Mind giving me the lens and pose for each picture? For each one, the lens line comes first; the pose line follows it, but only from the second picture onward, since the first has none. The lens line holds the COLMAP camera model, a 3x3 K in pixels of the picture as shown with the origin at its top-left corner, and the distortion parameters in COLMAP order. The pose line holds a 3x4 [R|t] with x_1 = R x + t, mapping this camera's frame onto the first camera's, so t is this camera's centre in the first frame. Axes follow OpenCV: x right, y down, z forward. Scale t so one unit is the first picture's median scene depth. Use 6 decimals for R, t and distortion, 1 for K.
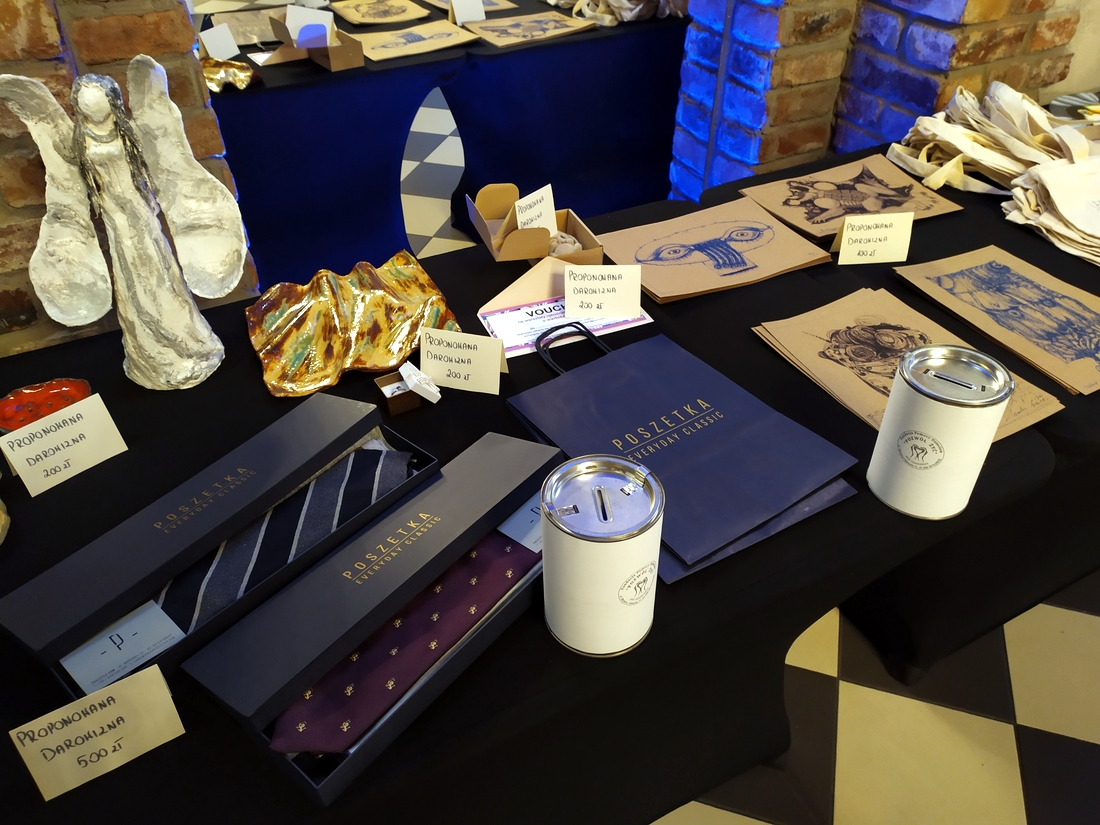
lens RADIAL K [[802.0, 0, 550.0], [0, 802.0, 412.5], [0, 0, 1]] dist [0.052416, -0.043072]
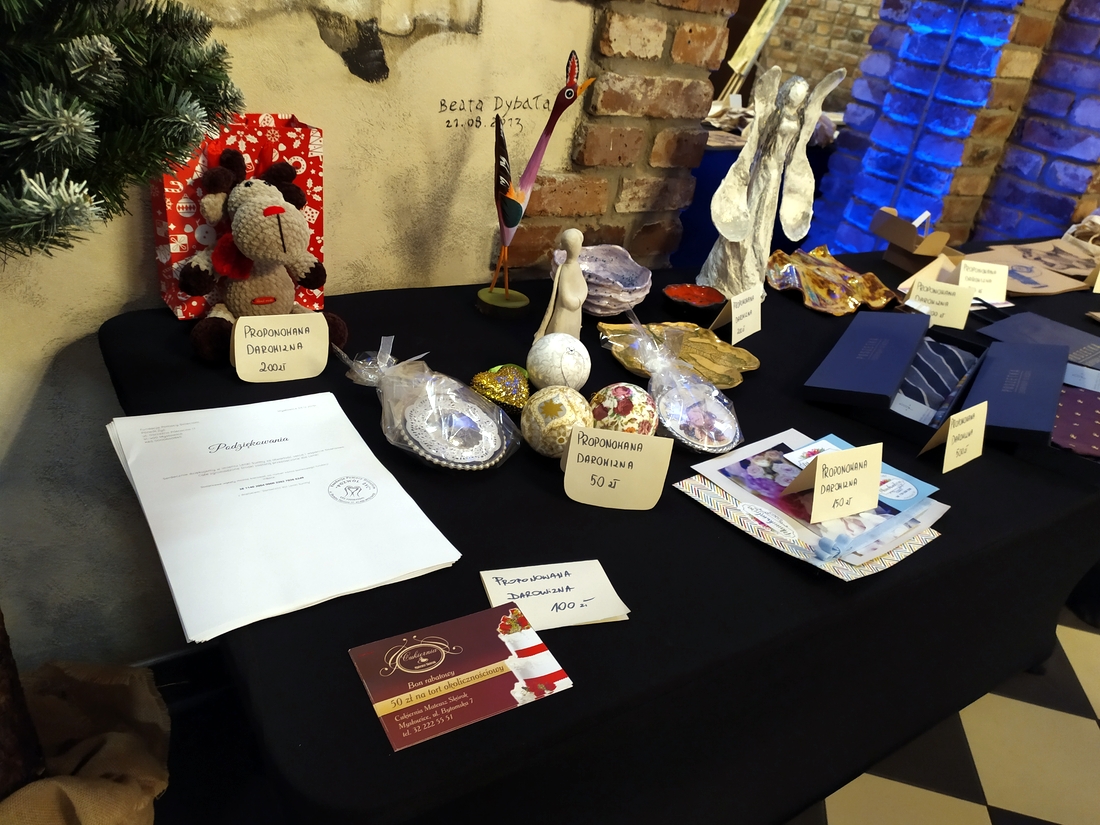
lens RADIAL K [[802.0, 0, 550.0], [0, 802.0, 412.5], [0, 0, 1]] dist [0.052416, -0.043072]
pose [[0.983690, 0.083652, 0.159234, -0.586397], [-0.054518, 0.982293, -0.179242, 0.246424], [-0.171409, 0.167637, 0.970833, -0.148856]]
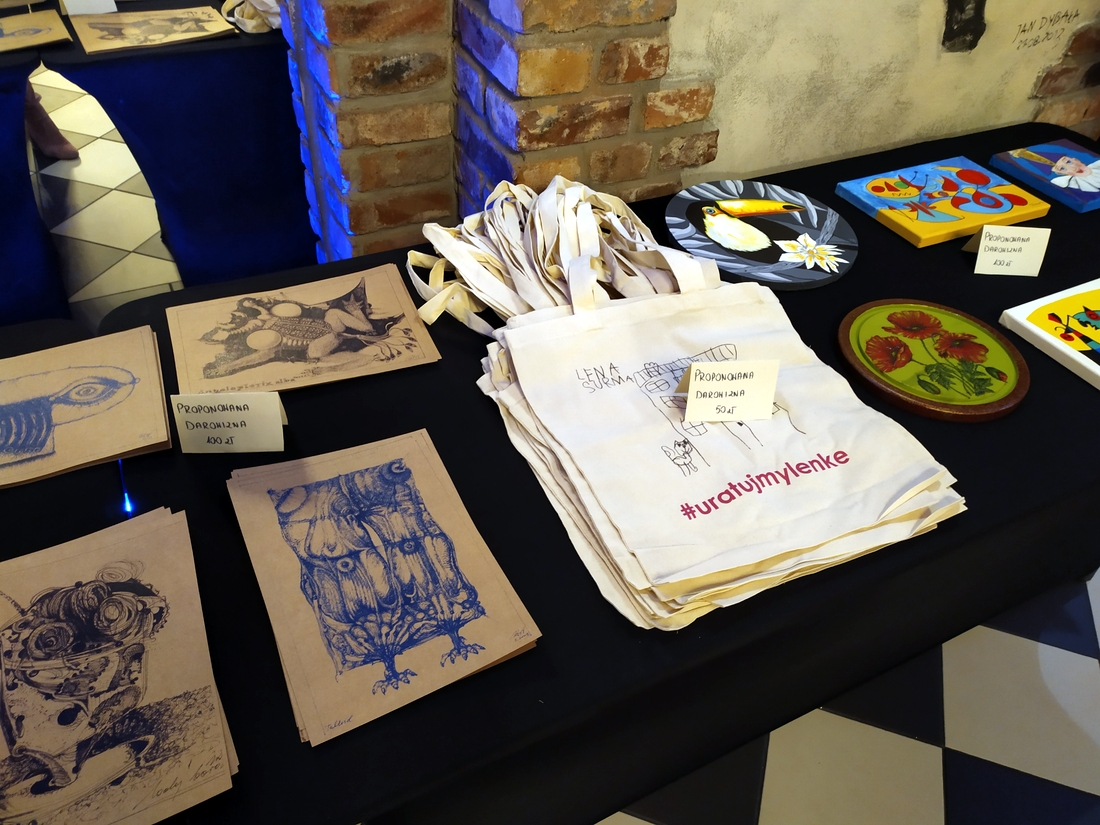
lens RADIAL K [[802.0, 0, 550.0], [0, 802.0, 412.5], [0, 0, 1]] dist [0.052416, -0.043072]
pose [[0.998184, 0.053906, 0.026900, 0.480959], [-0.055172, 0.997285, 0.048774, -0.198160], [-0.024198, -0.050170, 0.998448, 0.202190]]
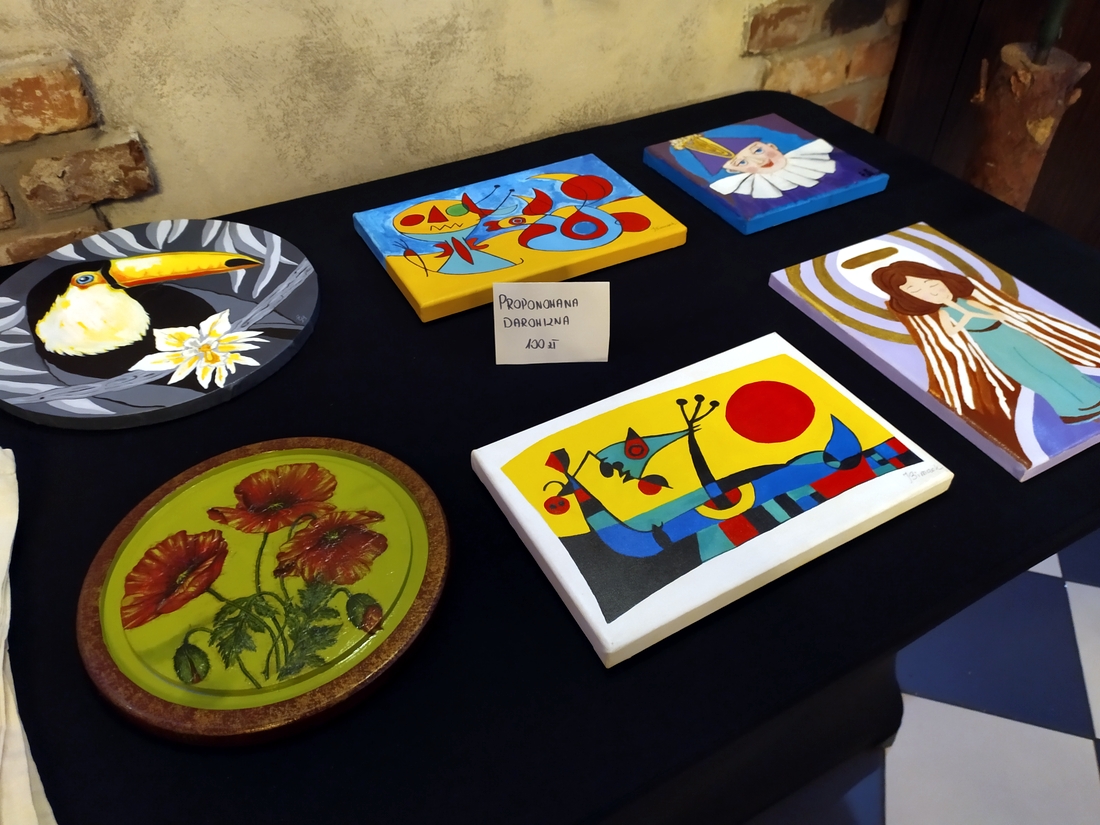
lens RADIAL K [[802.0, 0, 550.0], [0, 802.0, 412.5], [0, 0, 1]] dist [0.052416, -0.043072]
pose [[0.999890, -0.014177, 0.004247, 0.908707], [0.013930, 0.998470, 0.053513, -0.307528], [-0.004999, -0.053448, 0.998558, 0.512579]]
